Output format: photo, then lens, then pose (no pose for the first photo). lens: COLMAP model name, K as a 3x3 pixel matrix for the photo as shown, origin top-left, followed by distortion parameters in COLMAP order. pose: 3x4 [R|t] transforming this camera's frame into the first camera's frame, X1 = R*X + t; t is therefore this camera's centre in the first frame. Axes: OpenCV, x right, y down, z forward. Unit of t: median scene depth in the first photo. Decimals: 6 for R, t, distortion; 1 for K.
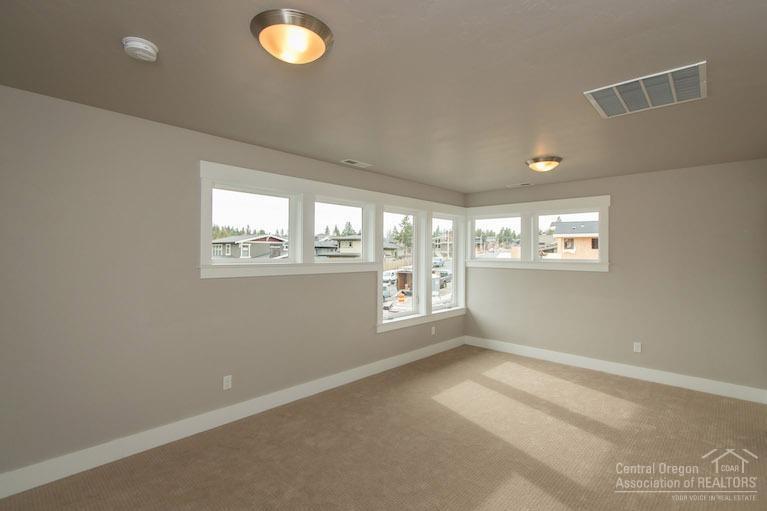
lens RADIAL K [[366.6, 0, 385.0], [0, 366.6, 254.7], [0, 0, 1]] dist [0.002182, 0.000049]
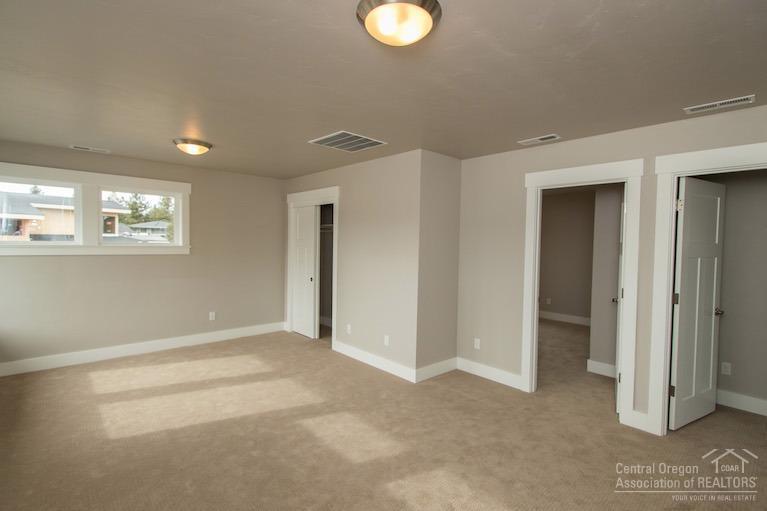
lens RADIAL K [[366.6, 0, 385.1], [0, 366.6, 253.2], [0, 0, 1]] dist [0.002182, 0.000049]
pose [[0.086808, -0.041861, 0.995345, -0.479931], [-0.010799, 0.999019, 0.042958, -0.010516], [-0.996167, -0.014478, 0.086270, 0.365812]]
